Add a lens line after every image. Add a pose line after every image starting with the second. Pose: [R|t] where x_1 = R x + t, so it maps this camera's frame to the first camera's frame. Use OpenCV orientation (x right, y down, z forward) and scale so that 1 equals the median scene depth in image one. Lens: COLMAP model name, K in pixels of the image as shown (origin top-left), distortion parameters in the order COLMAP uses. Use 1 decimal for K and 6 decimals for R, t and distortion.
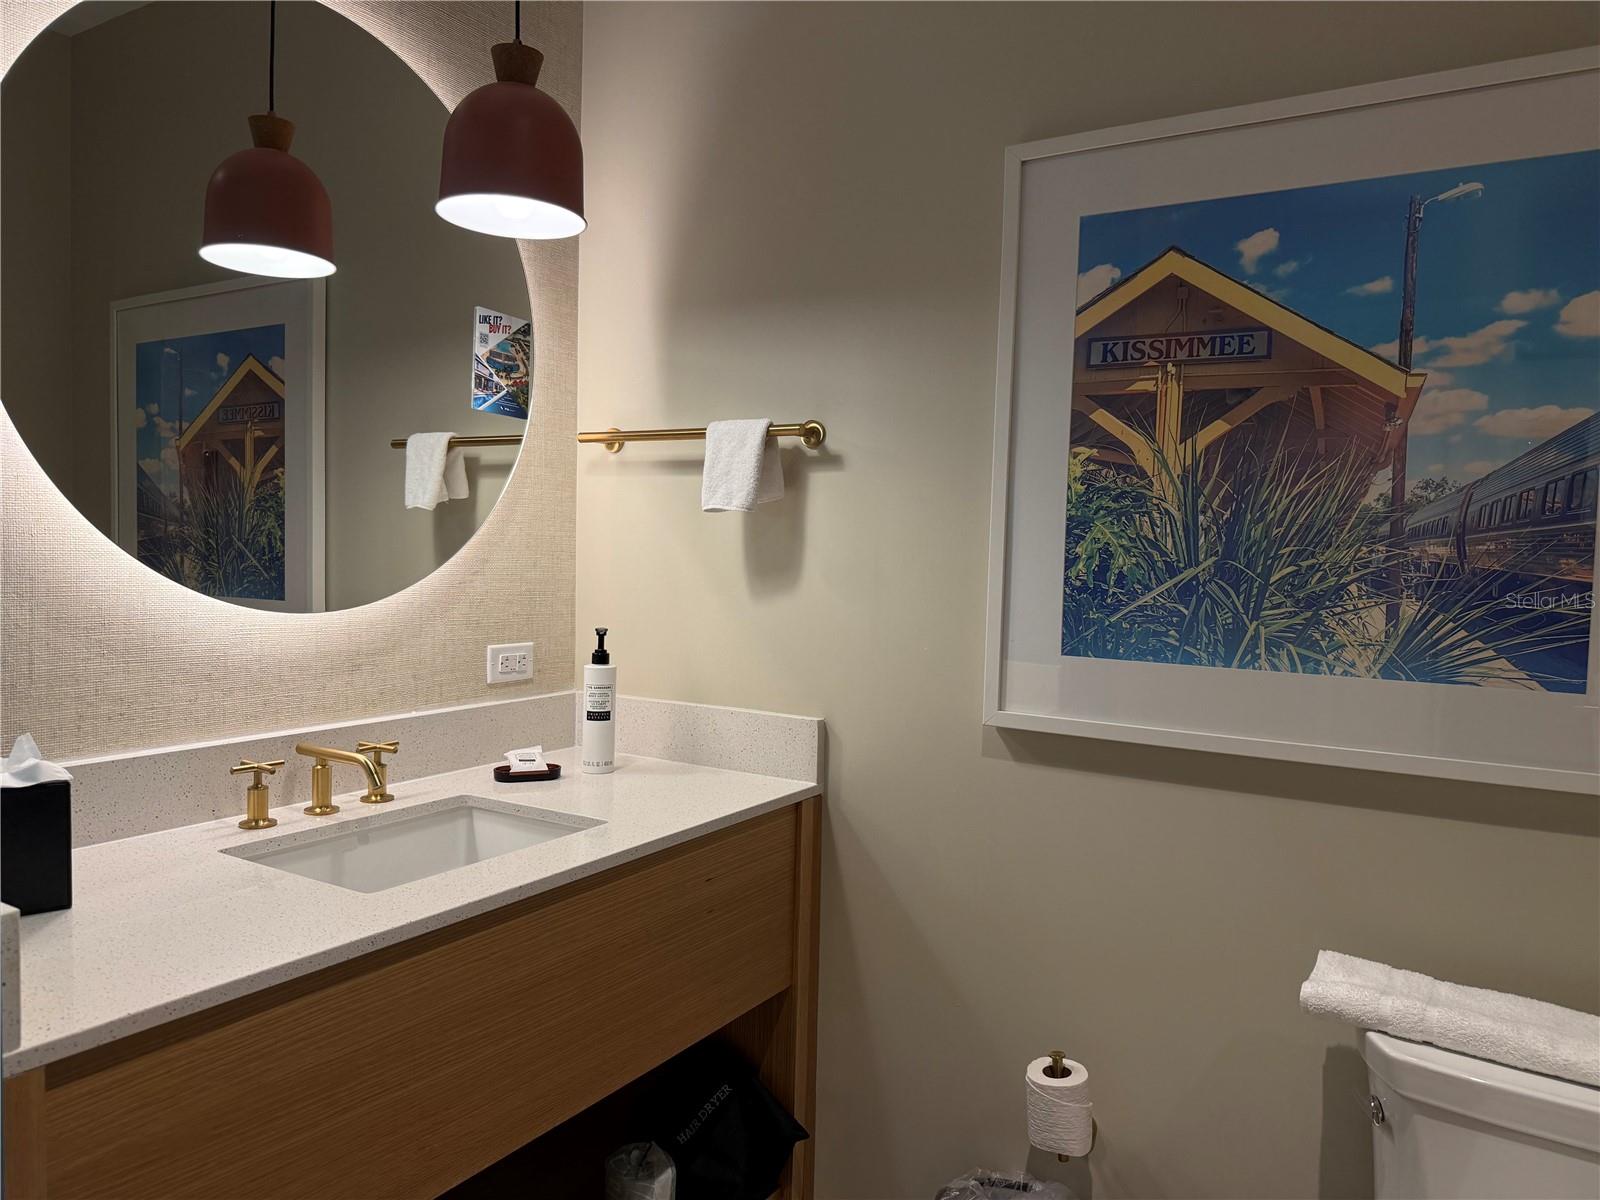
lens RADIAL K [[1138.0, 0, 800.0], [0, 1138.0, 600.0], [0, 0, 1]] dist [-0.003647, -0.001379]
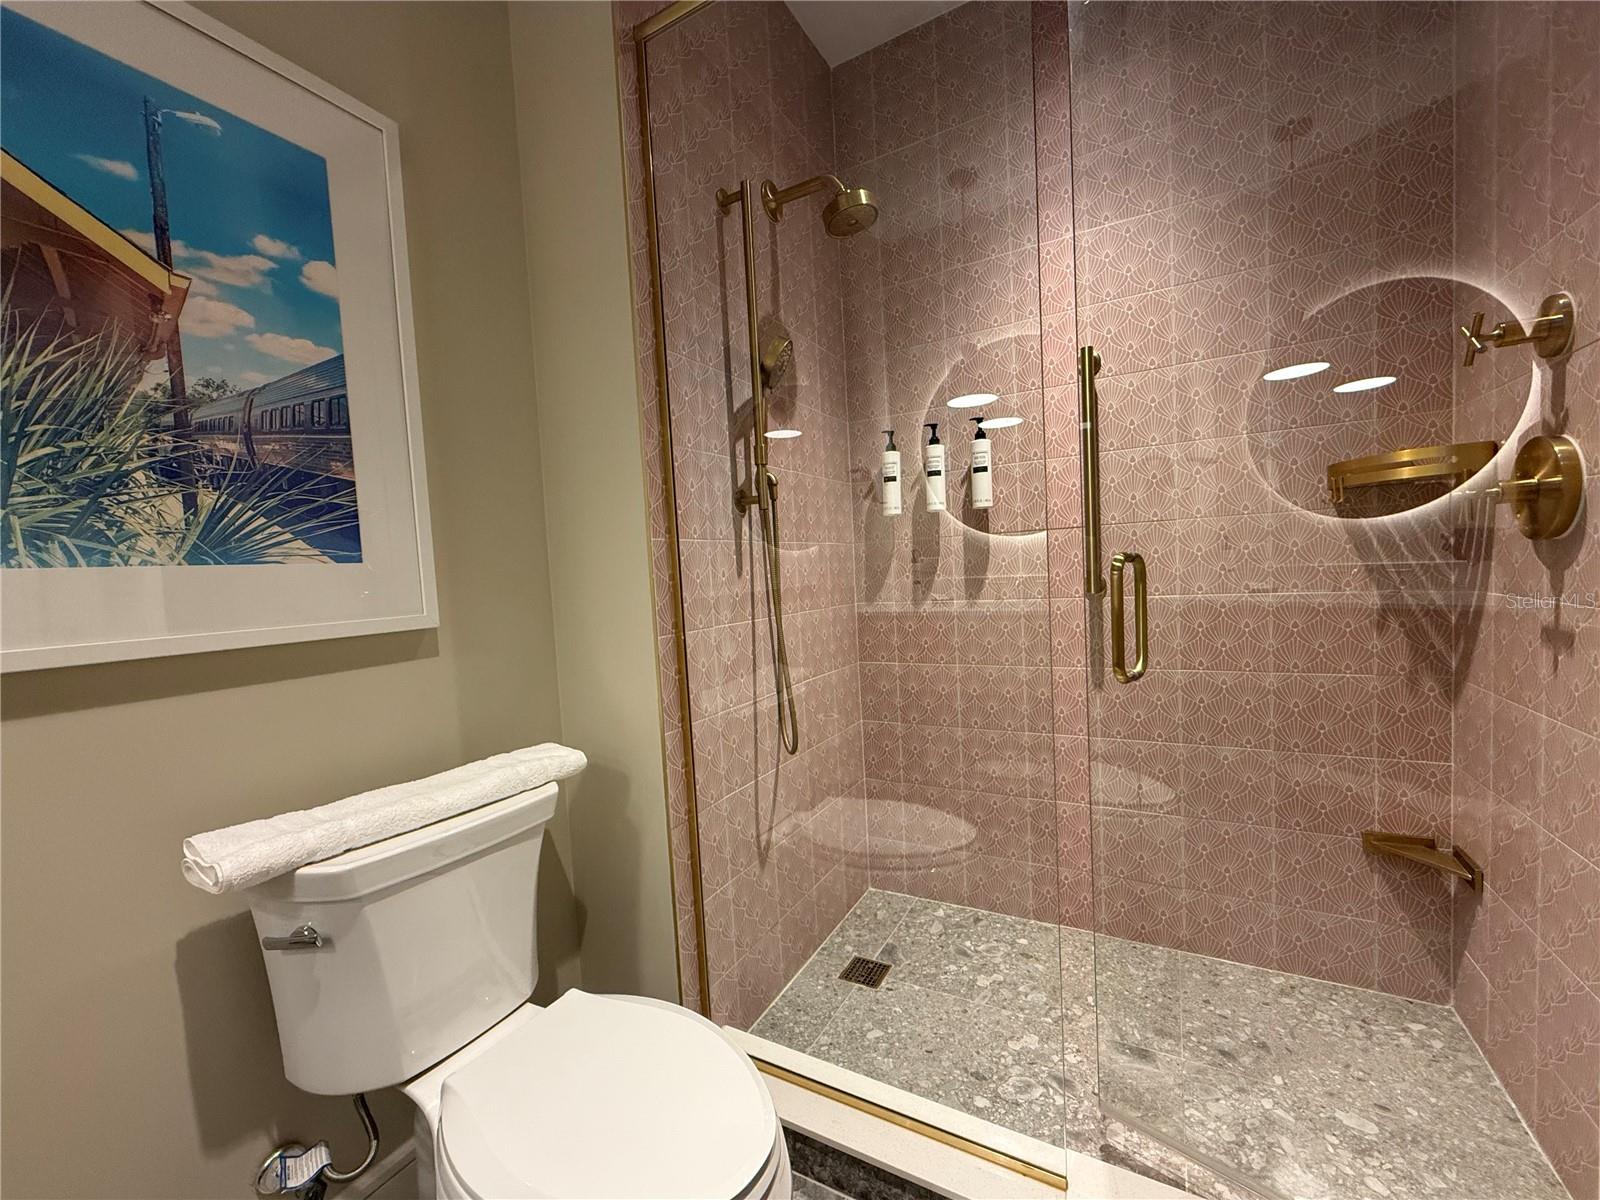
lens RADIAL K [[647.4, 0, 803.2], [0, 647.4, 604.3], [0, 0, 1]] dist [-0.000708, -0.000152]
pose [[-0.046861, -0.079212, 0.995756, -0.109625], [0.094935, 0.991985, 0.083379, 0.109818], [-0.994380, 0.098439, -0.038965, 0.468730]]
